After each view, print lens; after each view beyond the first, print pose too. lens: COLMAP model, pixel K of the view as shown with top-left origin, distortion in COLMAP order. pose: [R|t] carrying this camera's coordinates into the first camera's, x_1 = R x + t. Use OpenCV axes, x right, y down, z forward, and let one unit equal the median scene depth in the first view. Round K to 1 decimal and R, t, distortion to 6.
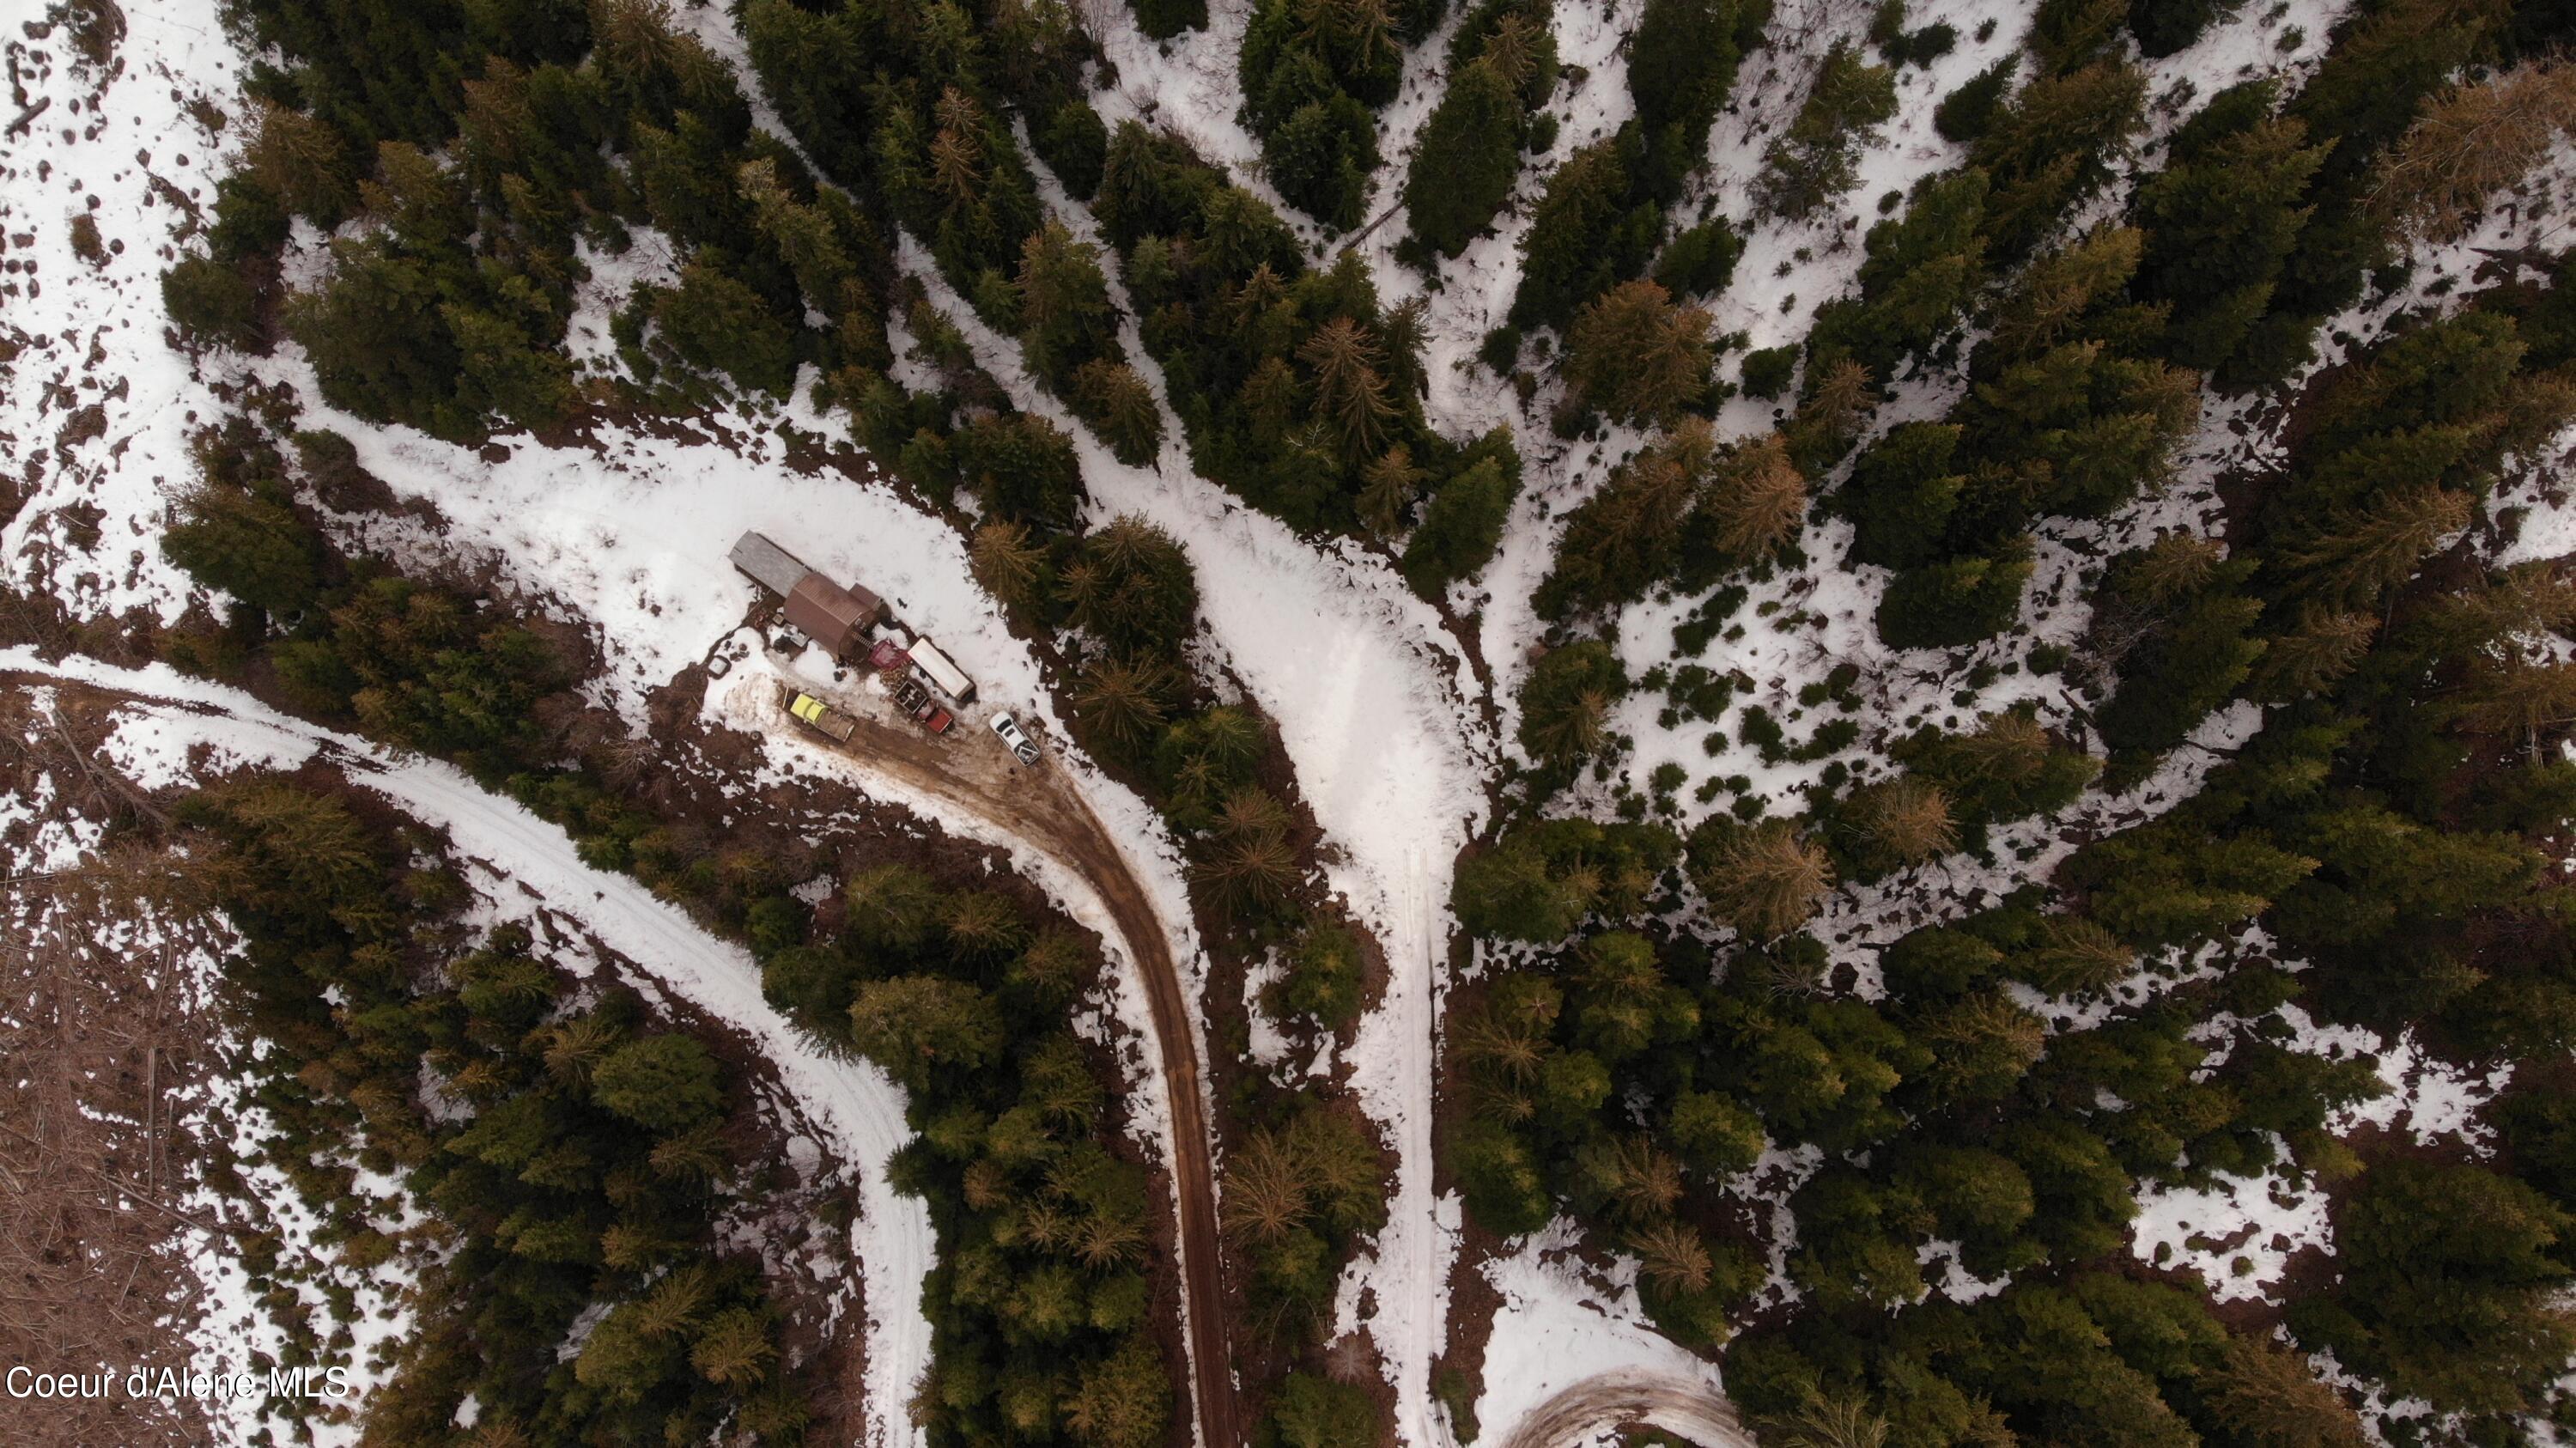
lens RADIAL K [[1917.7, 0, 1288.0], [0, 1917.7, 724.0], [0, 0, 1]] dist [0.065185, -0.195334]
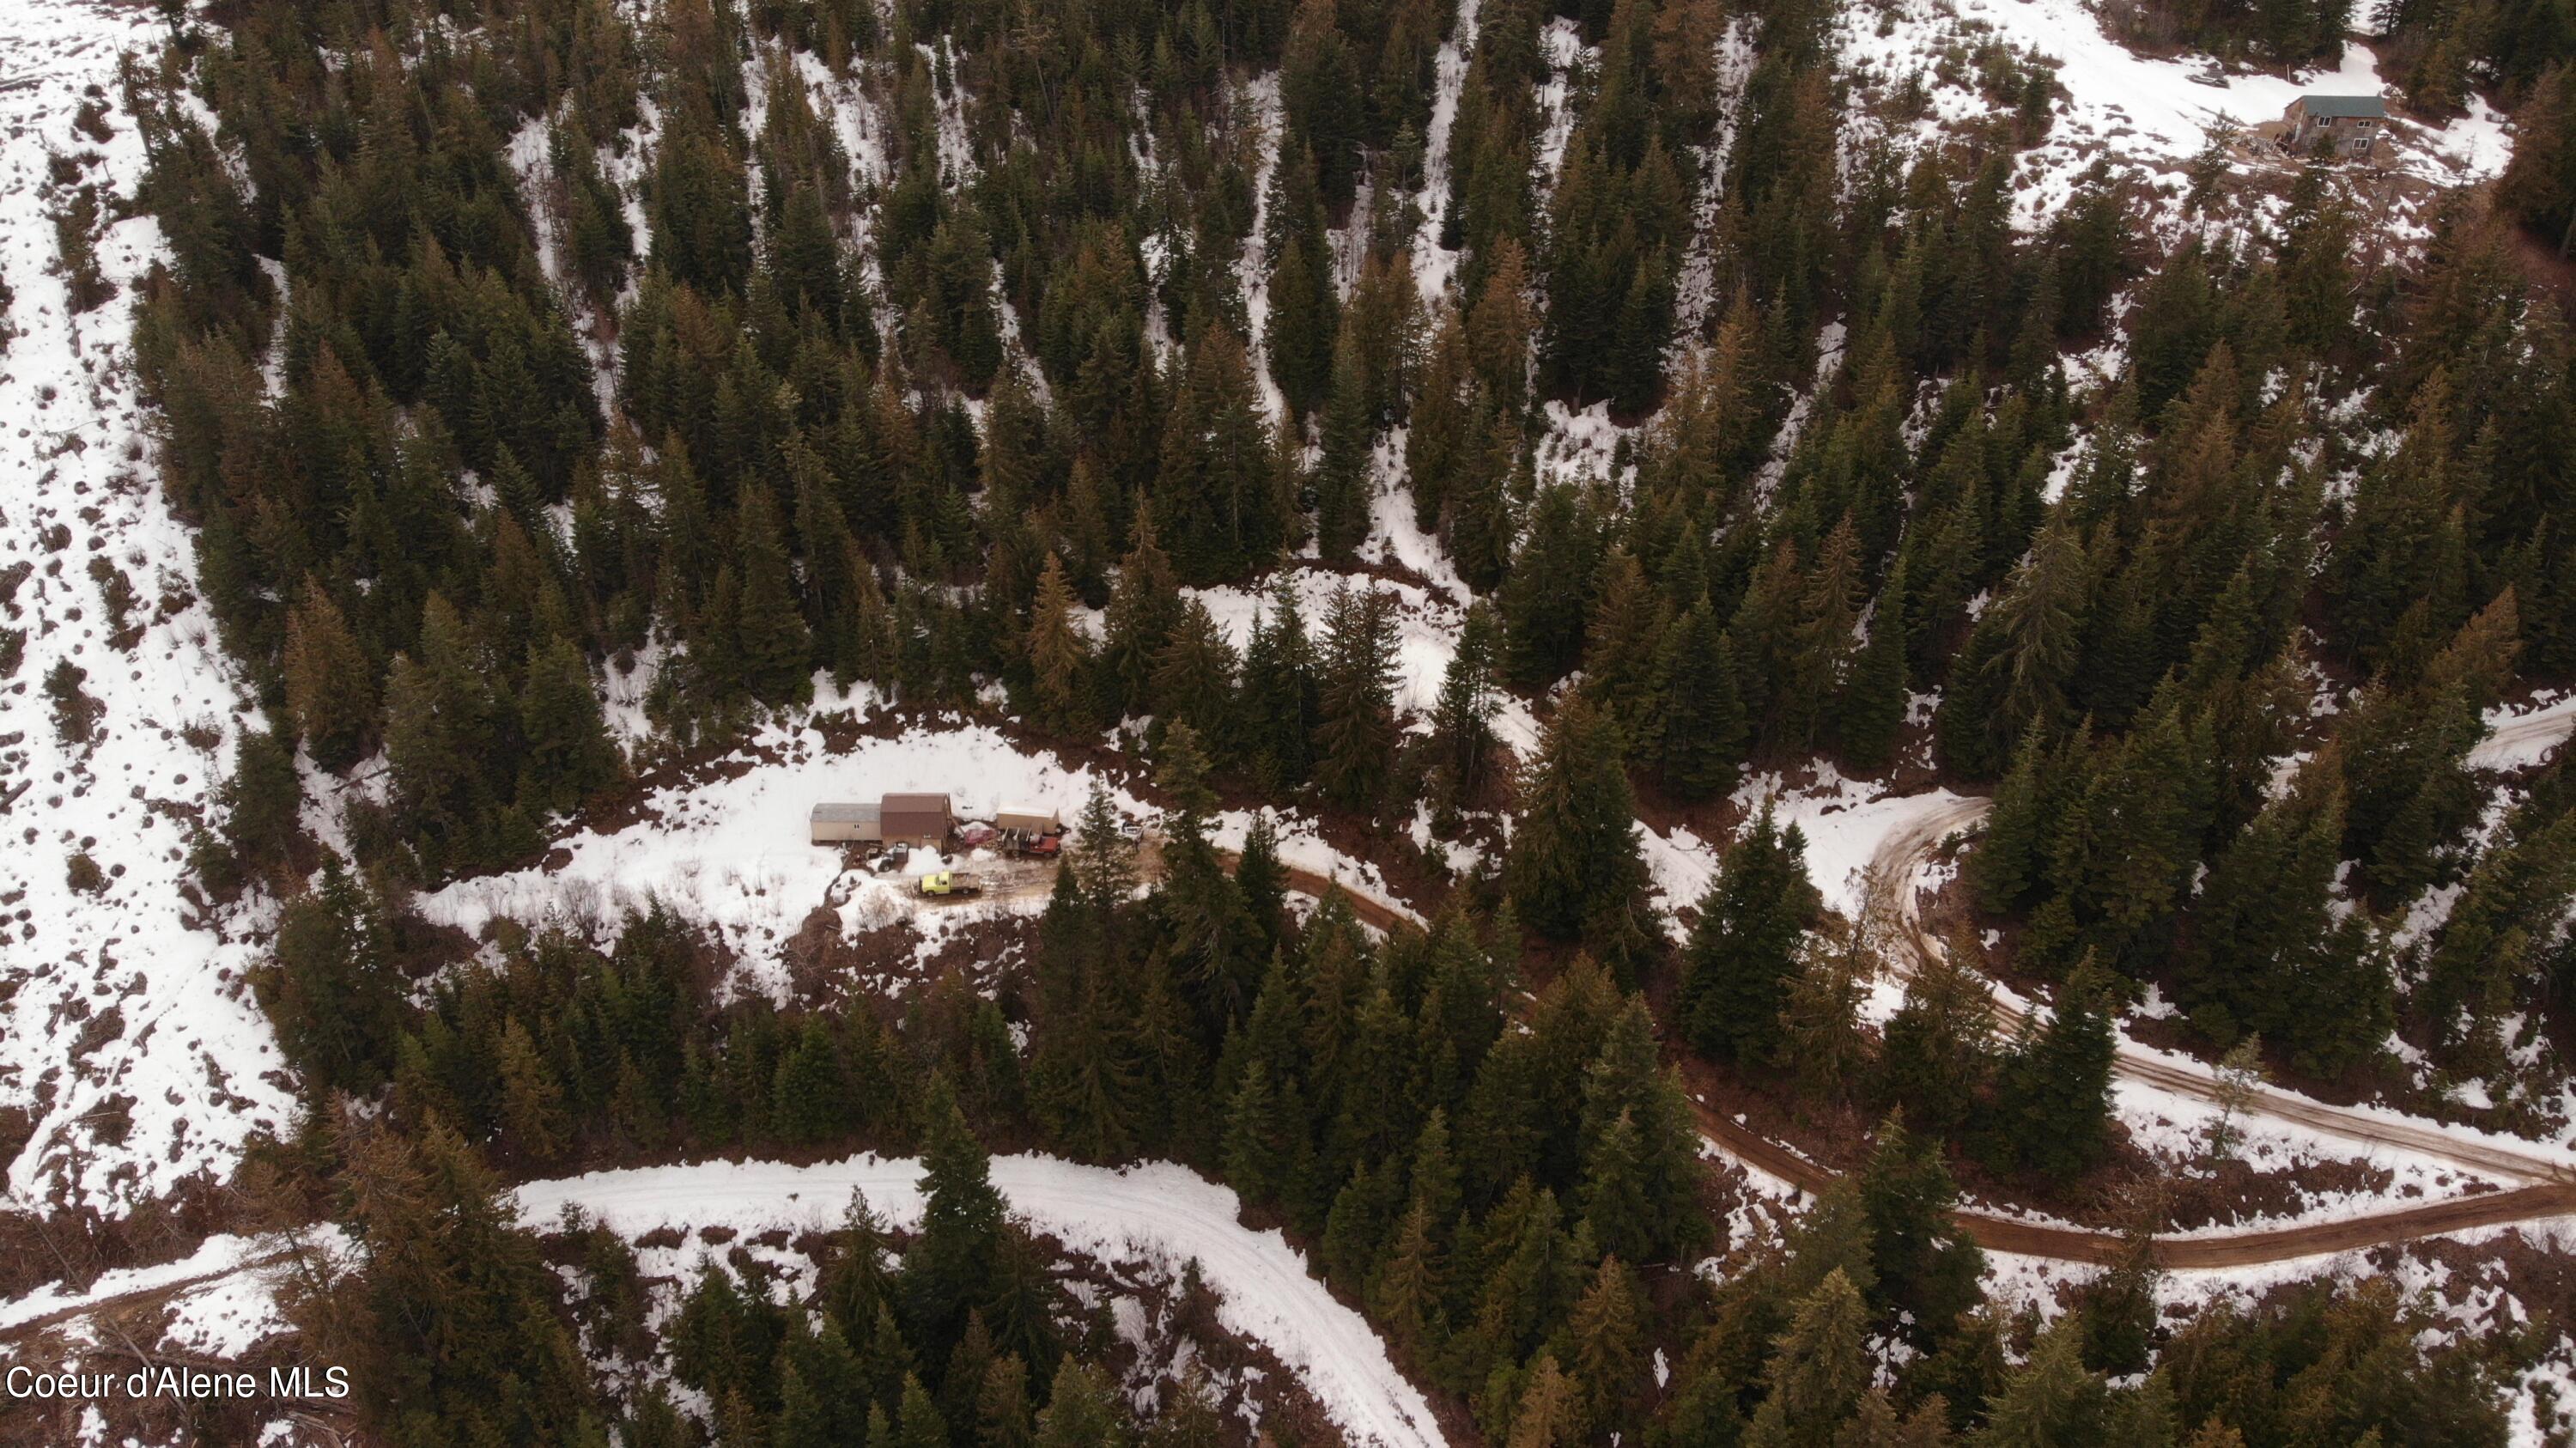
lens RADIAL K [[1866.6, 0, 1293.6], [0, 1866.6, 748.5], [0, 0, 1]] dist [0.086939, -0.213864]
pose [[0.823729, -0.314573, 0.471714, -0.550572], [0.562532, 0.557484, -0.610549, 0.697097], [-0.070911, 0.768281, 0.636173, 0.257053]]
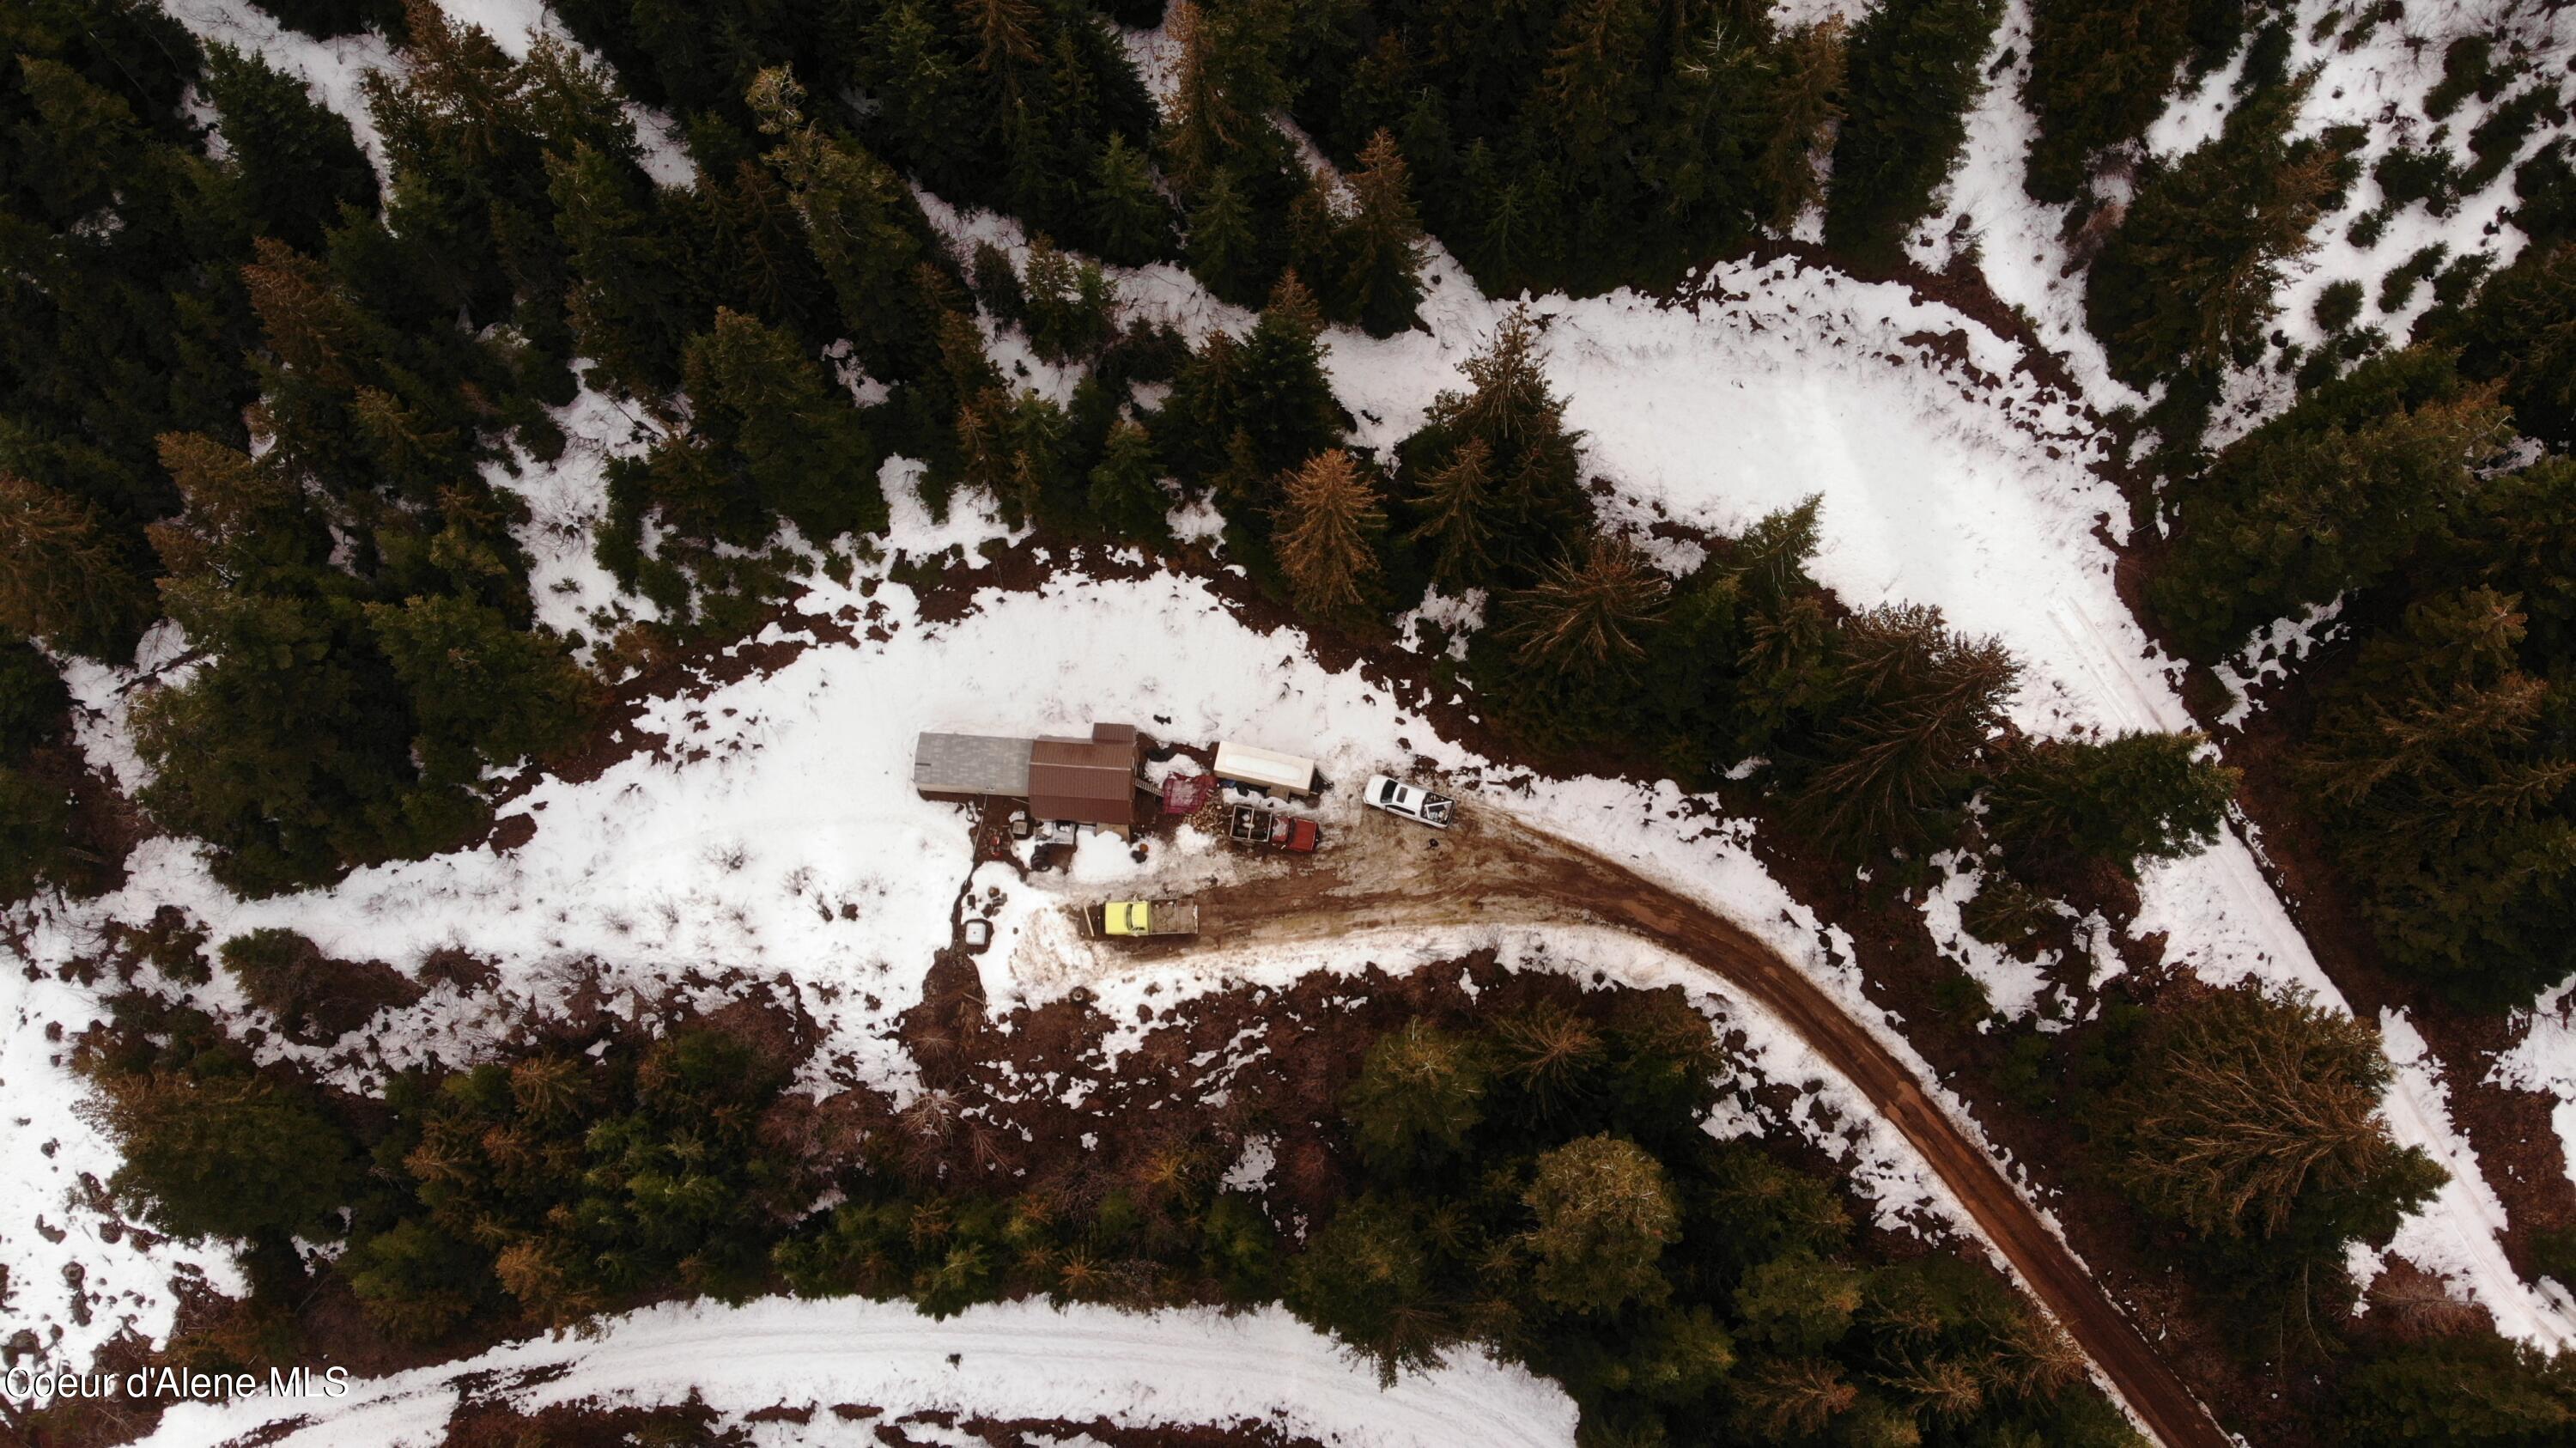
lens RADIAL K [[1878.3, 0, 1263.7], [0, 1878.3, 723.4], [0, 0, 1]] dist [0.126799, -0.273960]
pose [[0.857833, -0.497125, 0.130345, -0.258119], [0.510275, 0.854073, -0.100888, 0.024406], [-0.061171, 0.153057, 0.986322, 0.336900]]
